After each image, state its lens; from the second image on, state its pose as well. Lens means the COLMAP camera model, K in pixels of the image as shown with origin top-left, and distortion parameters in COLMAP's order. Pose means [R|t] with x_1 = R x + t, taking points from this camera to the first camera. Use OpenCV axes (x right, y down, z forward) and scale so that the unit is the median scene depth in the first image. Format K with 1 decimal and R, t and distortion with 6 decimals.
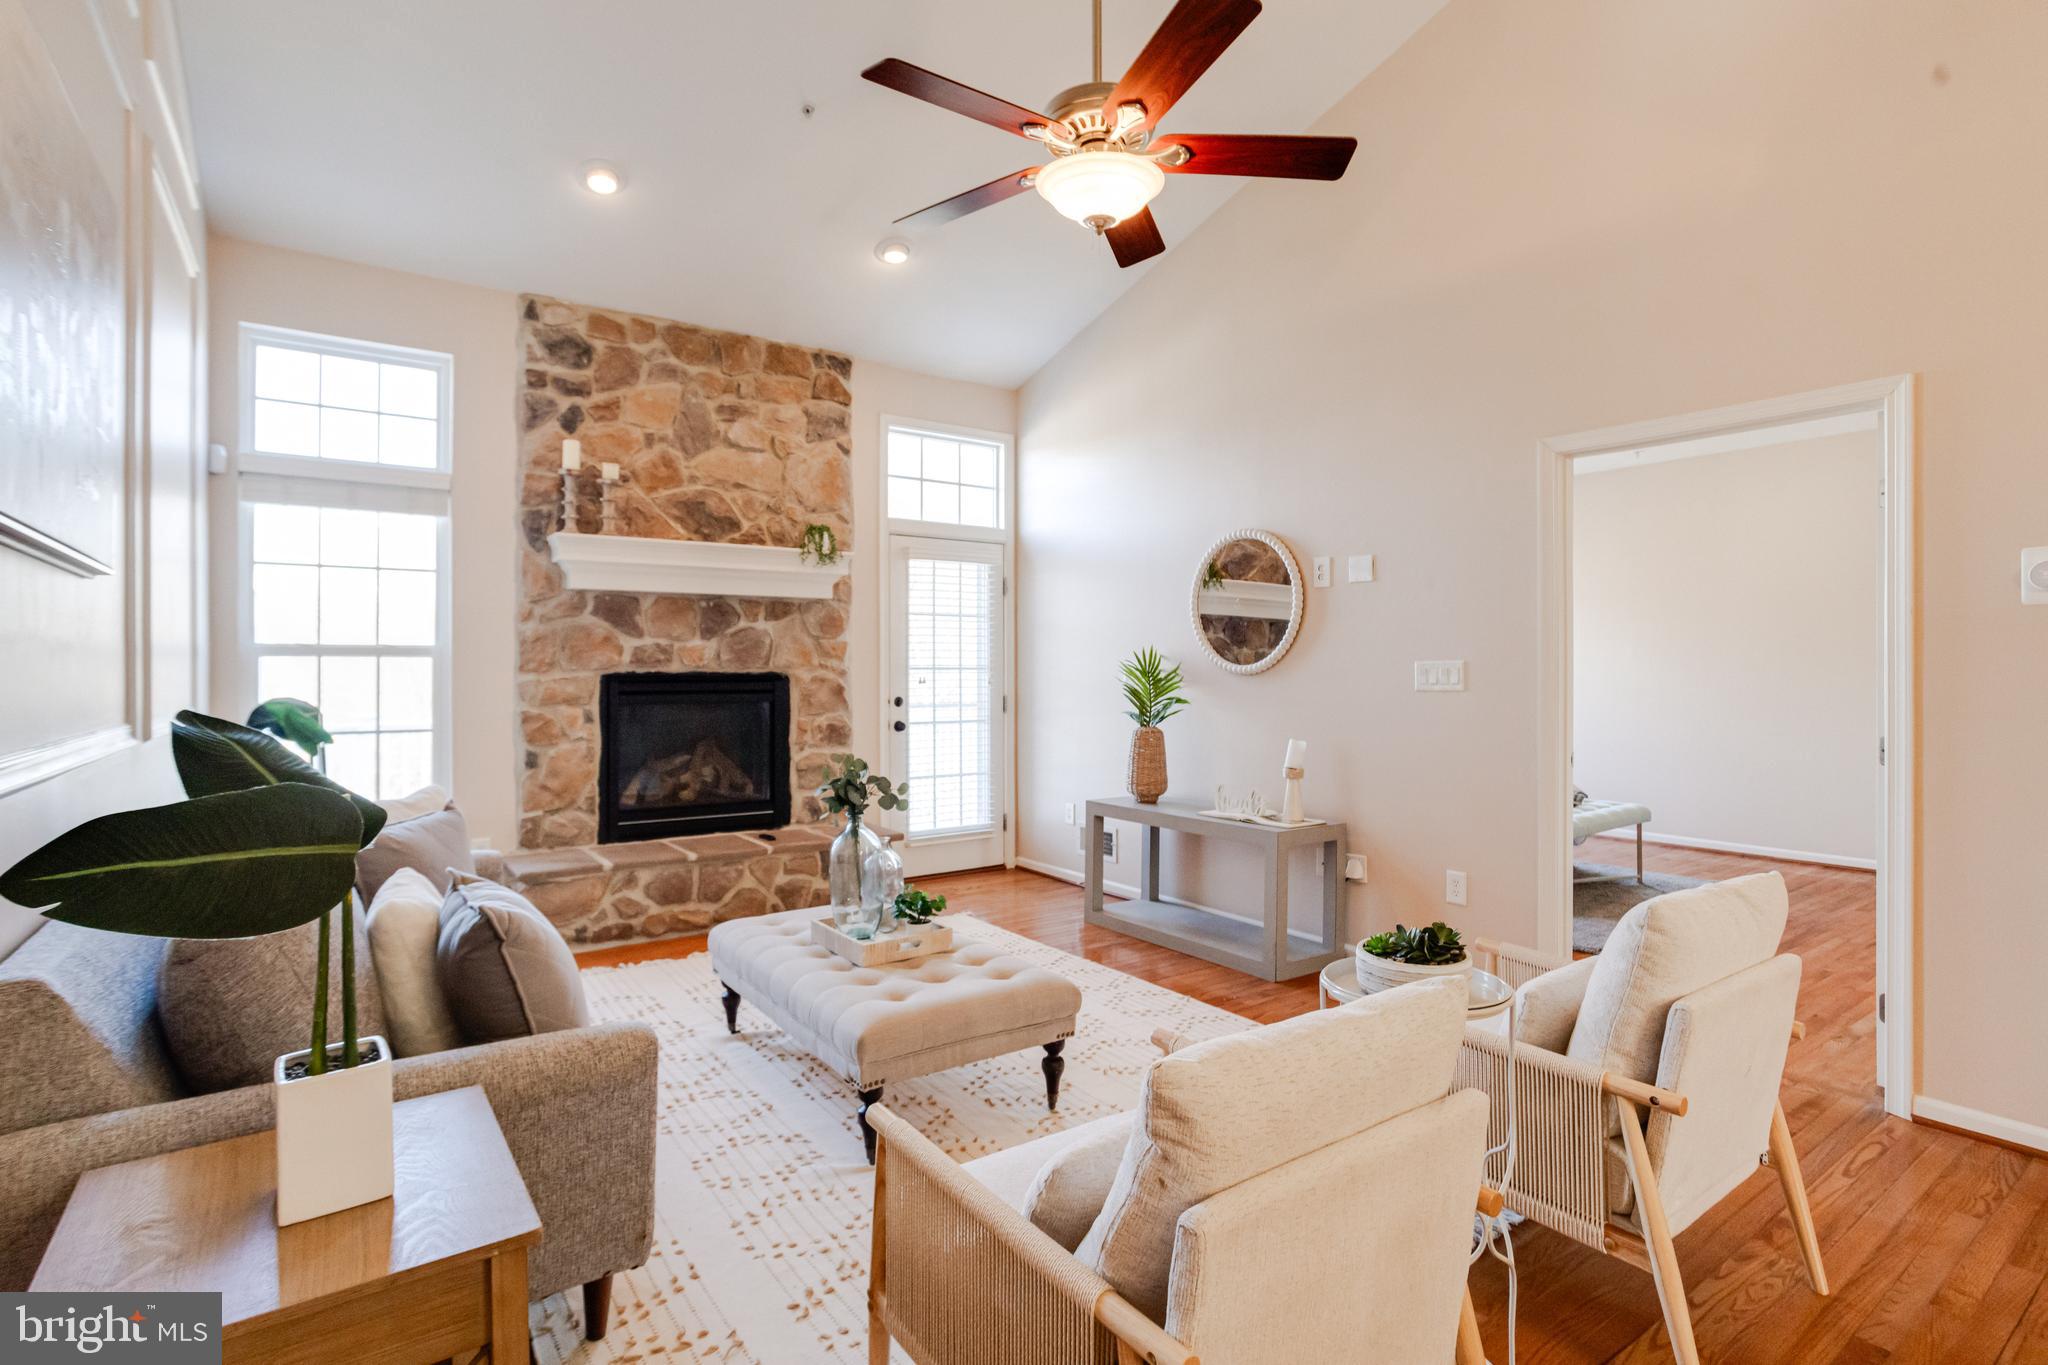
lens RADIAL K [[988.3, 0, 1010.6], [0, 988.3, 656.9], [0, 0, 1]] dist [-0.042095, 0.022578]
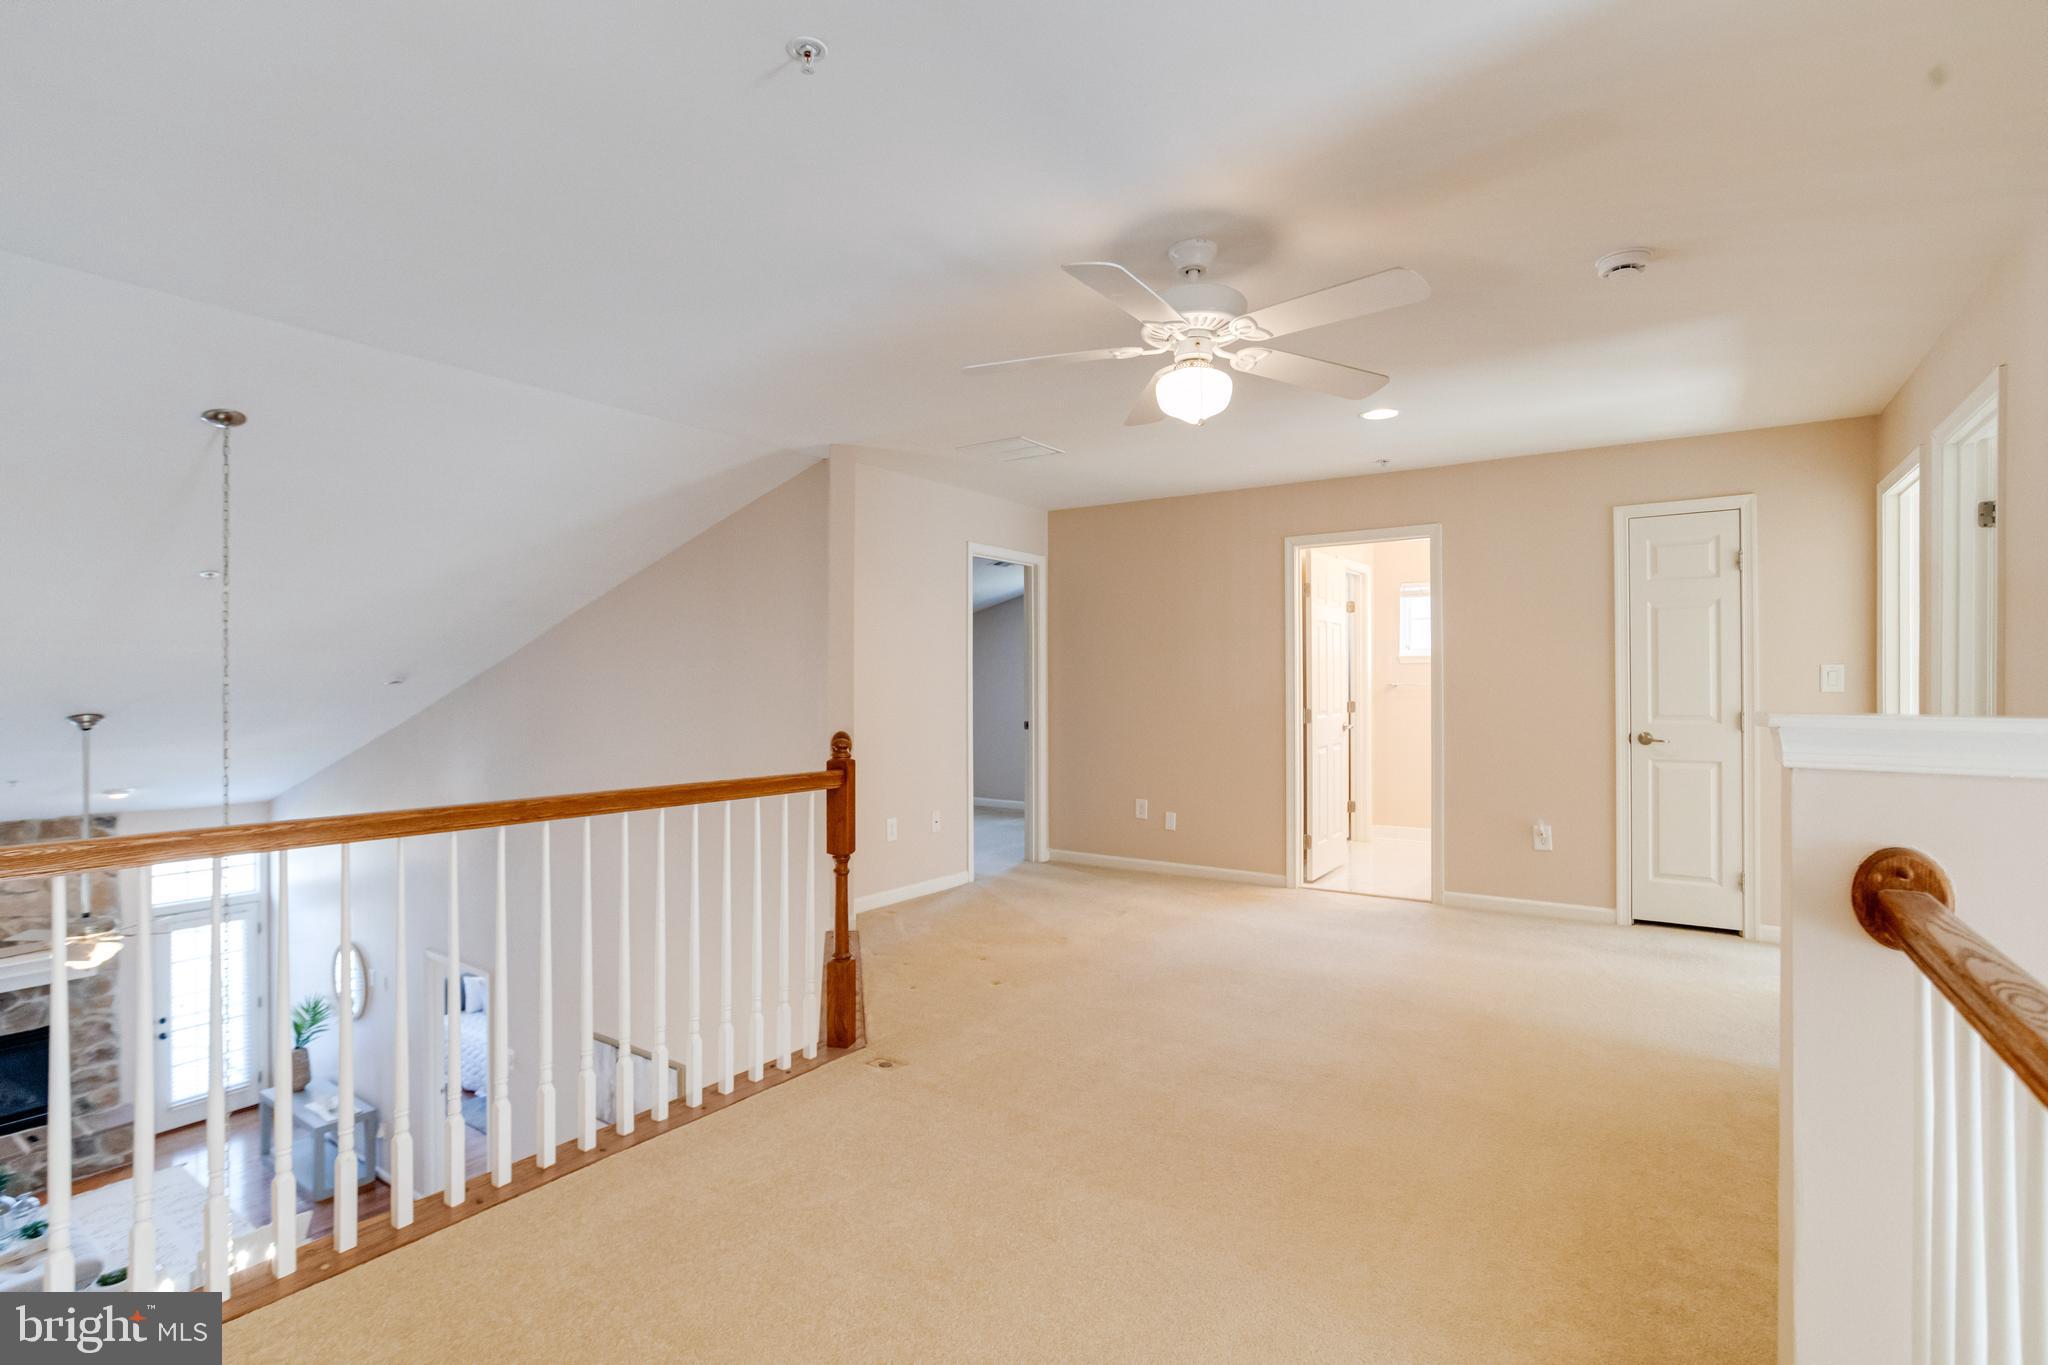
lens RADIAL K [[988.3, 0, 1005.6], [0, 988.3, 687.5], [0, 0, 1]] dist [-0.042095, 0.022578]
pose [[0.939711, 0.000047, 0.341969, 0.745394], [-0.006654, 0.999813, 0.018148, -0.627144], [-0.341904, -0.019329, 0.939536, -1.091926]]
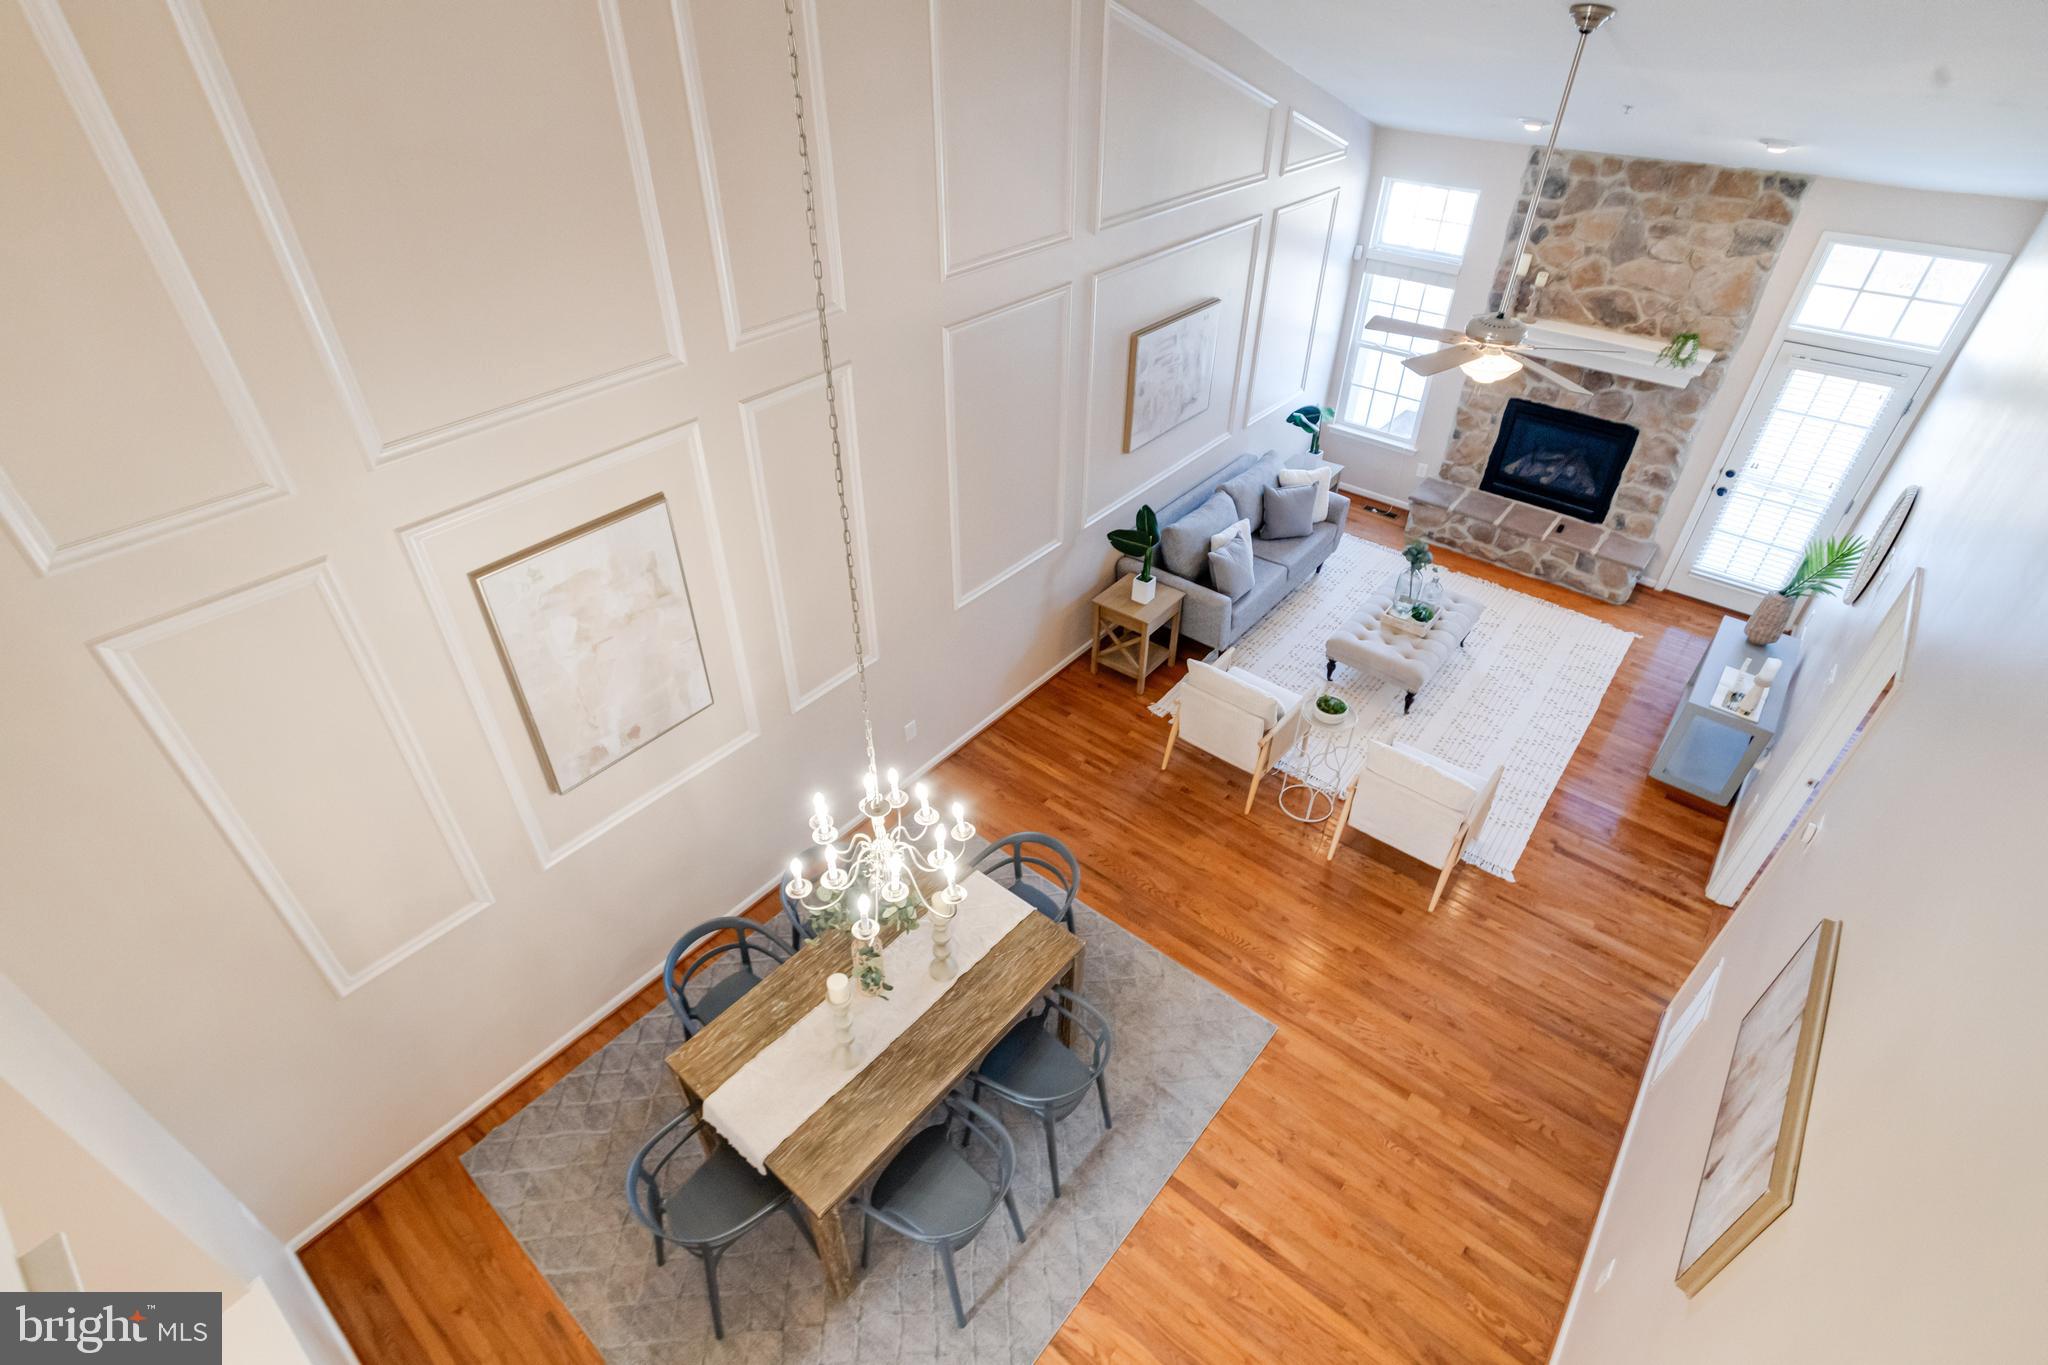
lens RADIAL K [[988.3, 0, 1009.6], [0, 988.3, 680.0], [0, 0, 1]] dist [-0.042095, 0.022578]
pose [[0.266137, 0.587020, -0.764577, 0.894671], [0.008171, 0.791781, 0.610751, -0.614290], [0.963901, -0.168791, 0.205926, -0.237347]]
